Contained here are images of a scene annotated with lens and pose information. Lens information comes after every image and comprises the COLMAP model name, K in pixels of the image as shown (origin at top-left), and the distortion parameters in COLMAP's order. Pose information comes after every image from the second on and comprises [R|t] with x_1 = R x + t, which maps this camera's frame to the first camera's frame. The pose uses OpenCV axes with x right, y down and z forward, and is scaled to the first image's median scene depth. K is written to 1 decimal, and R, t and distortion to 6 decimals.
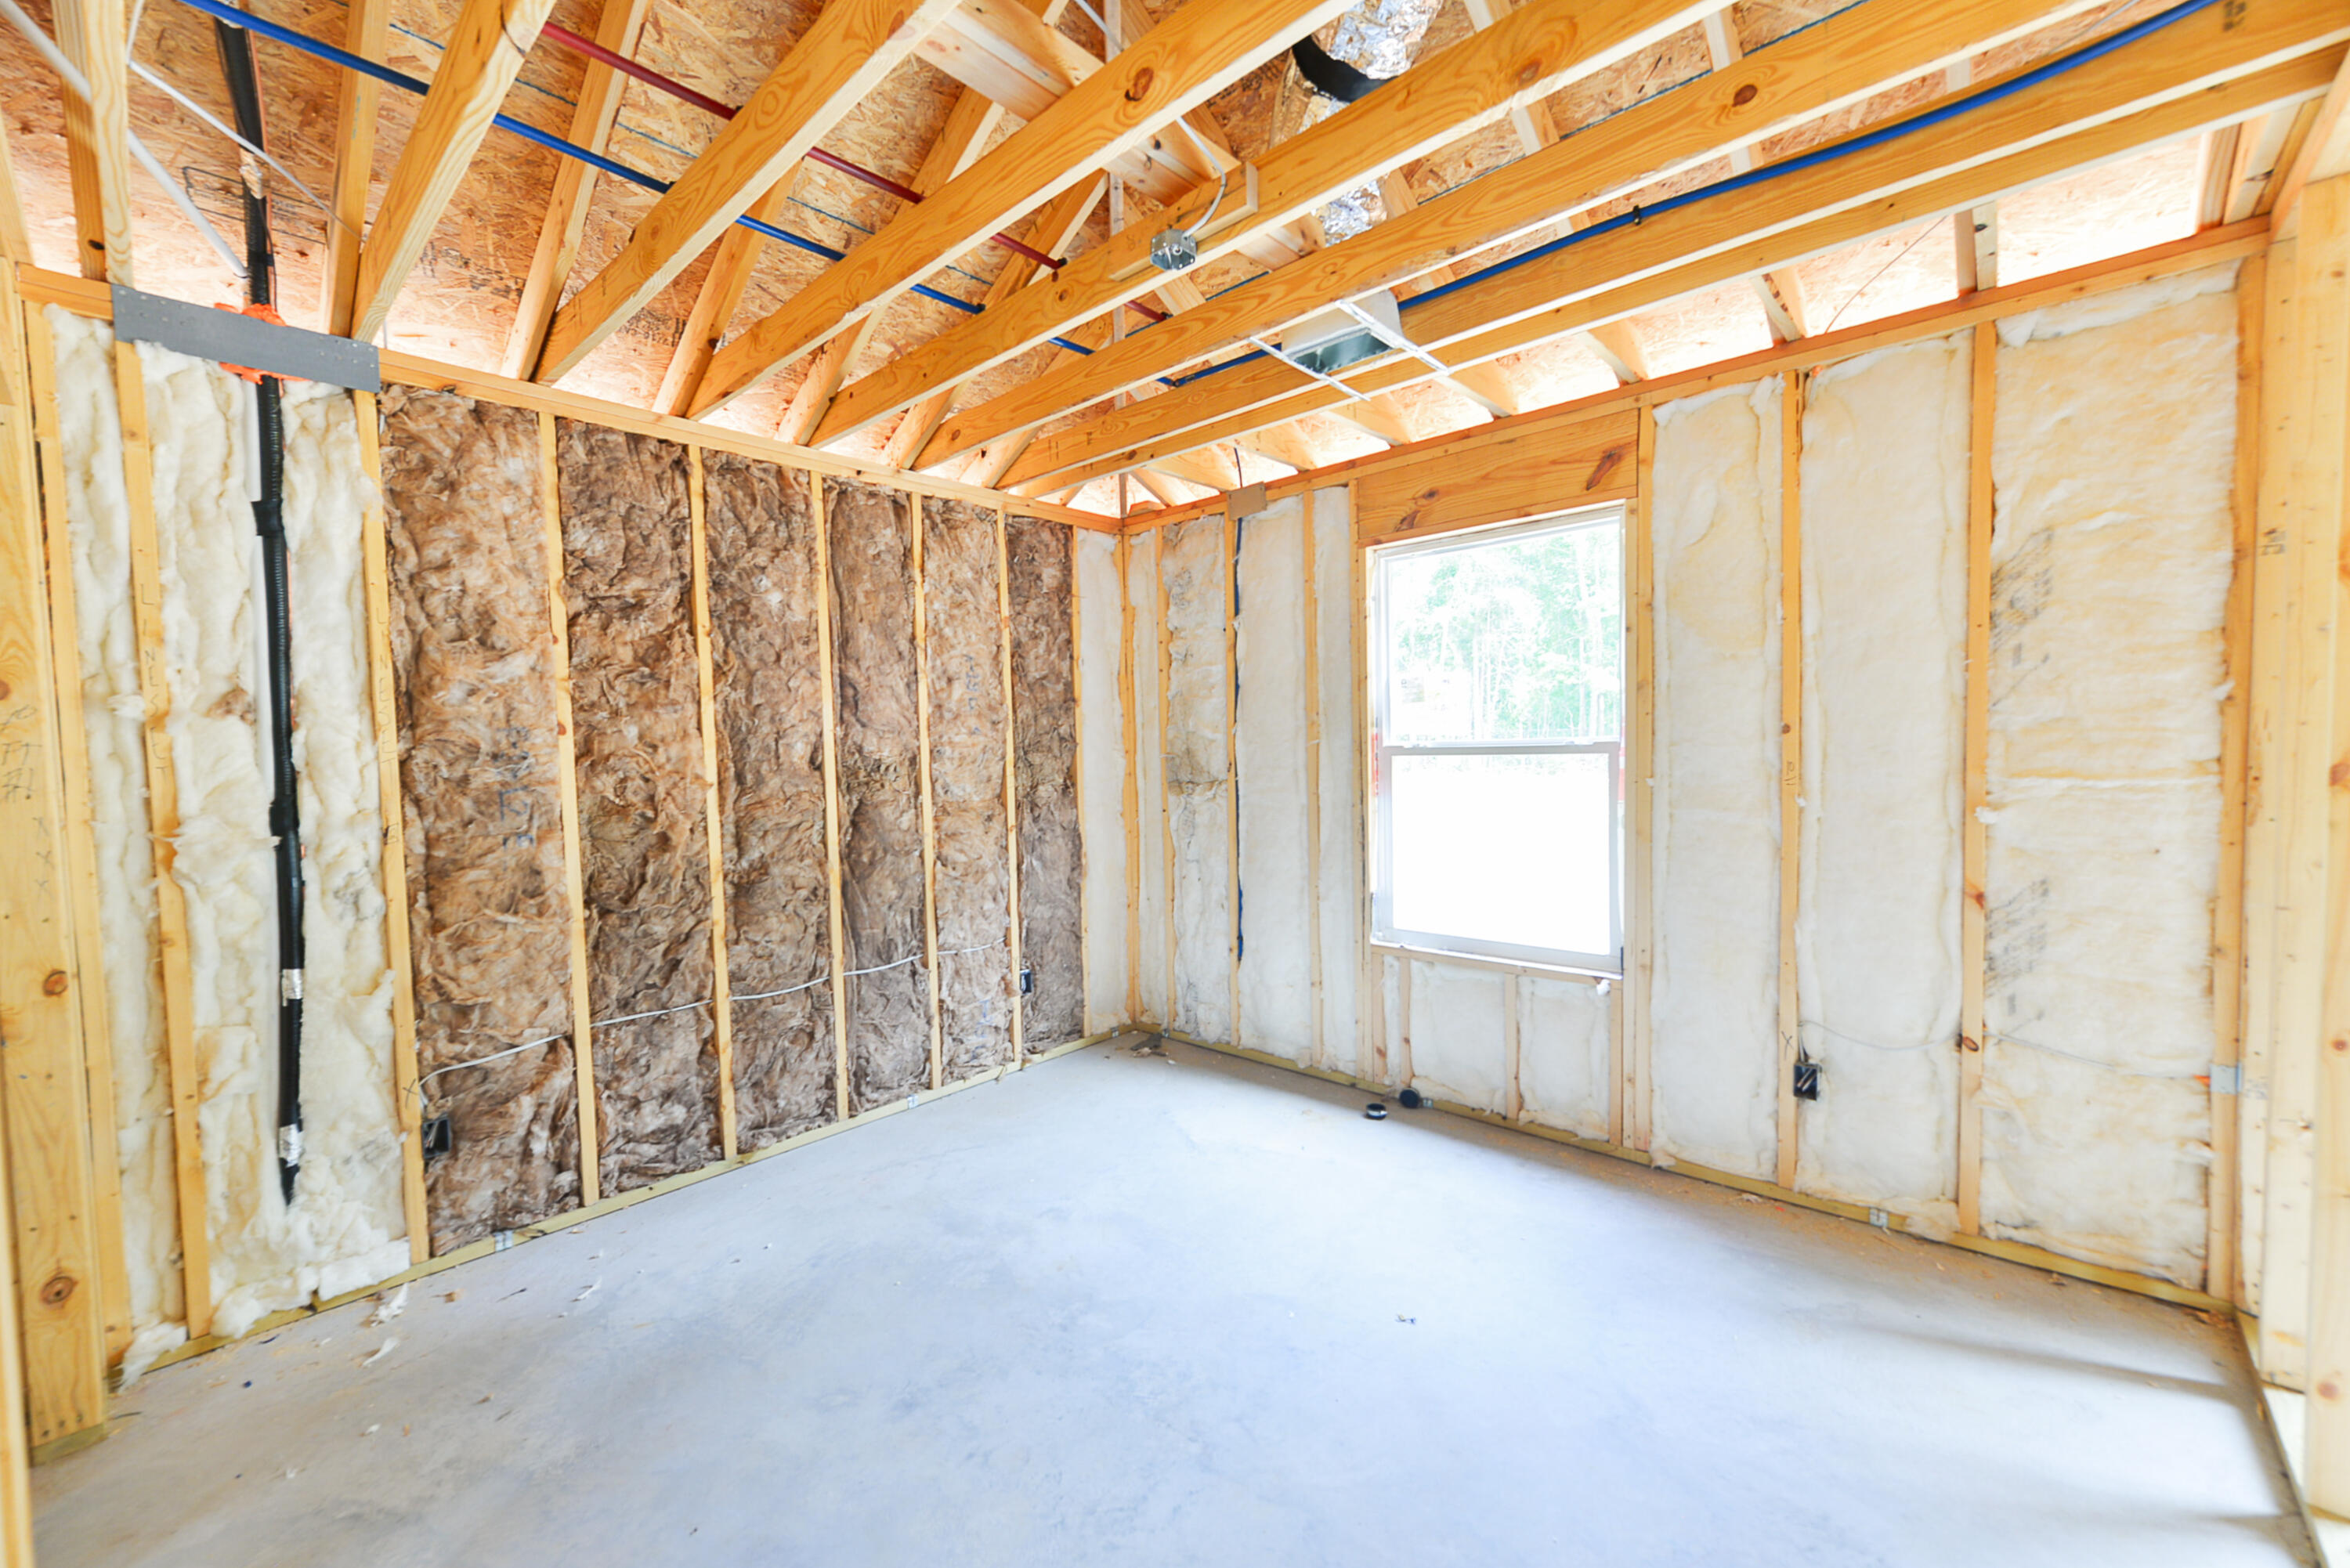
lens RADIAL K [[932.9, 0, 1163.1], [0, 932.9, 789.1], [0, 0, 1]] dist [0.008526, -0.001919]
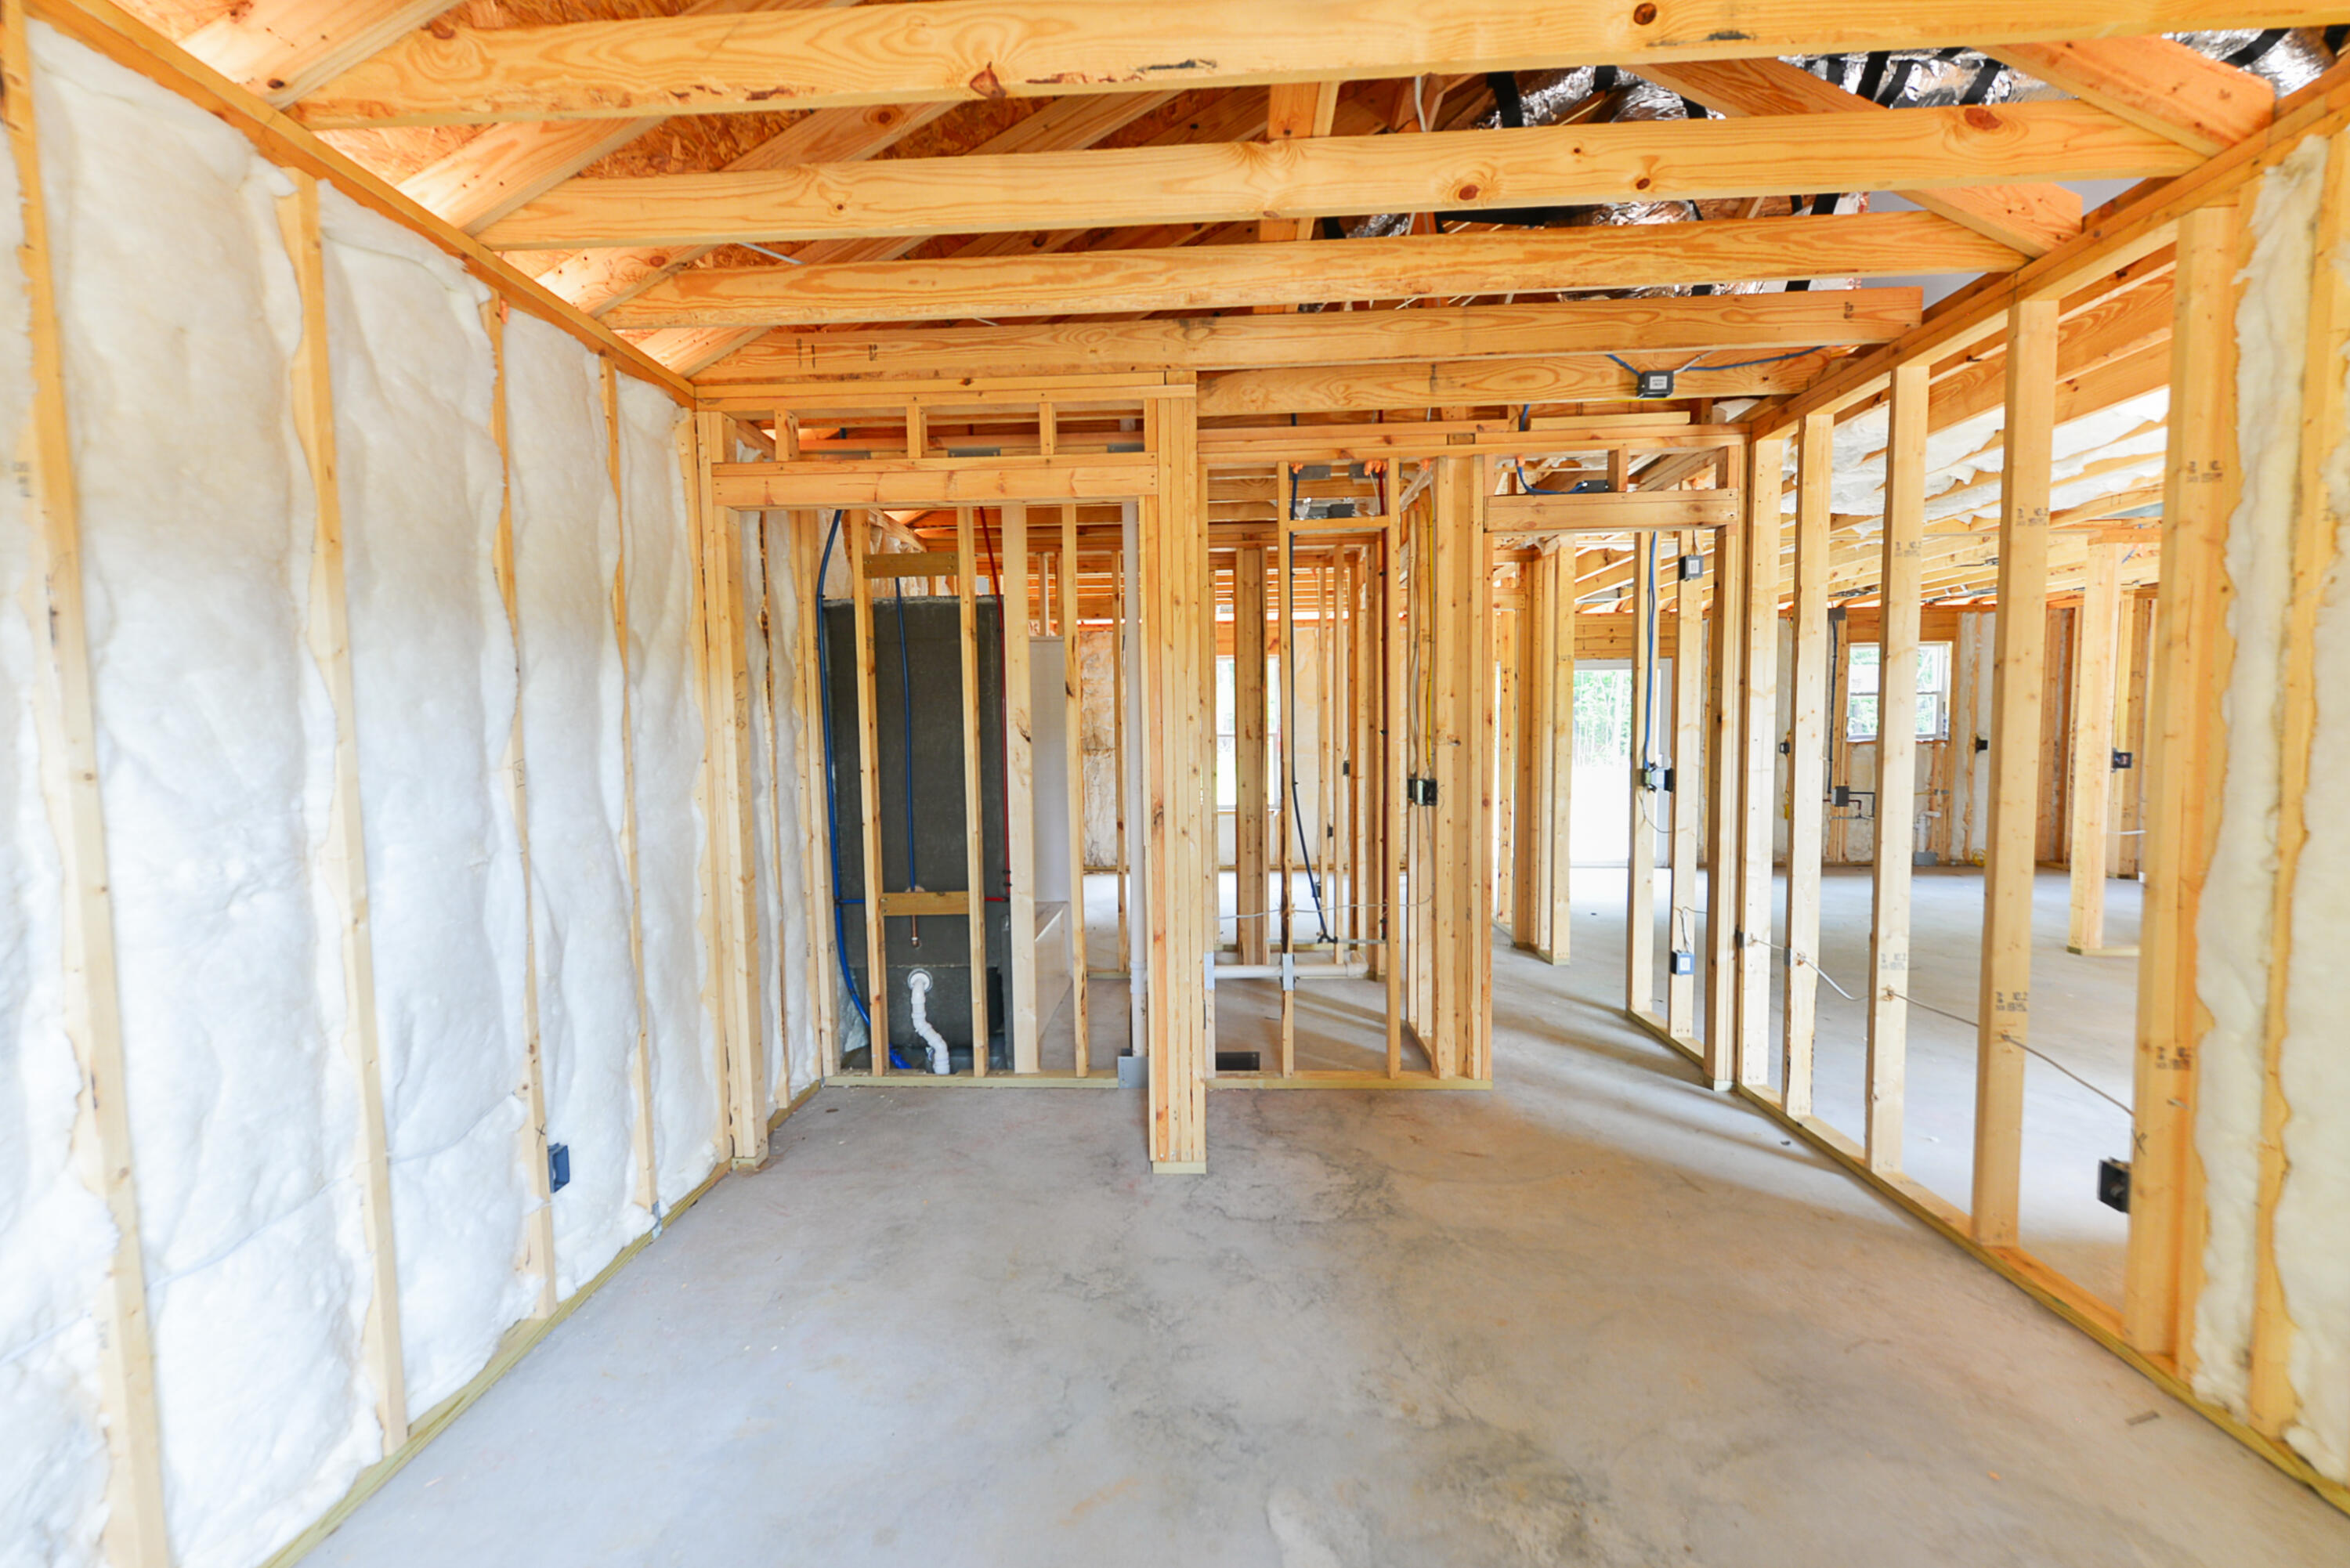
lens RADIAL K [[932.9, 0, 1163.3], [0, 932.9, 790.5], [0, 0, 1]] dist [0.008526, -0.001919]
pose [[0.772317, -0.027166, 0.634656, -2.123706], [0.023140, 0.999625, 0.014629, 0.103968], [-0.634816, 0.003388, 0.772656, -1.363427]]
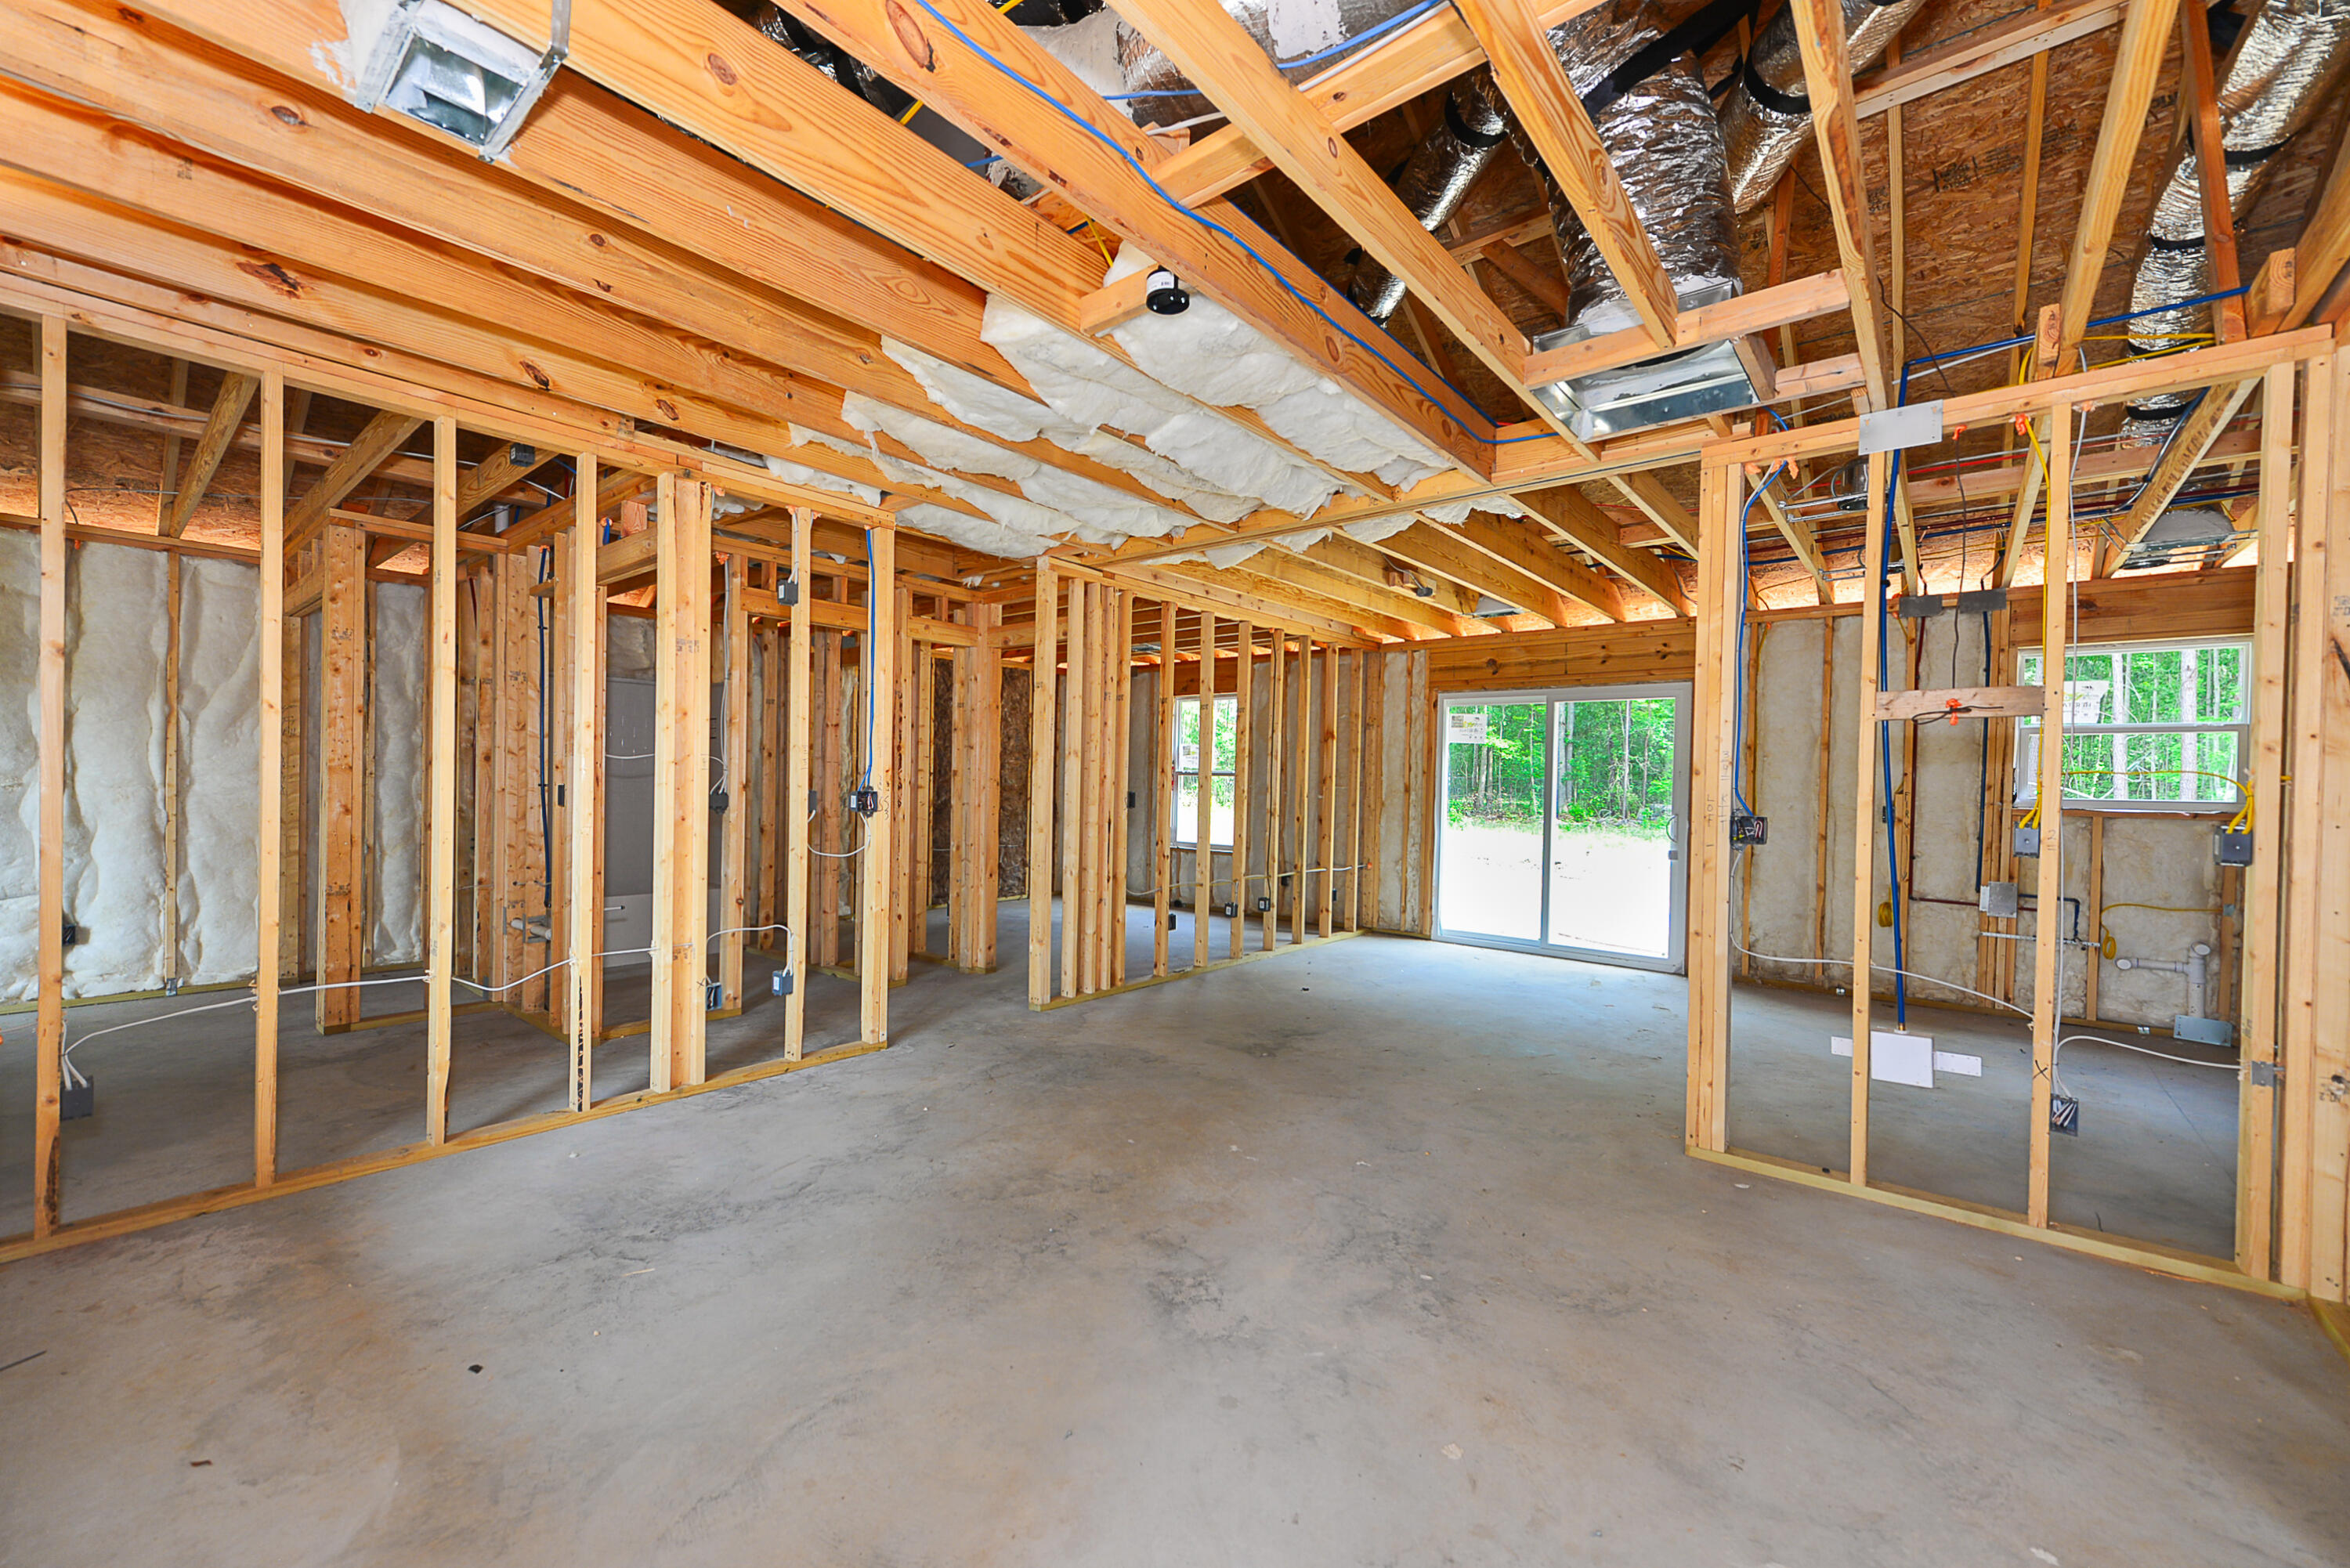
lens RADIAL K [[932.9, 0, 1165.5], [0, 932.9, 791.9], [0, 0, 1]] dist [0.008526, -0.001919]
pose [[0.998244, 0.043309, 0.040409, 0.189612], [-0.041920, 0.998522, -0.034591, 0.145584], [-0.041848, 0.032836, 0.998584, -2.346333]]
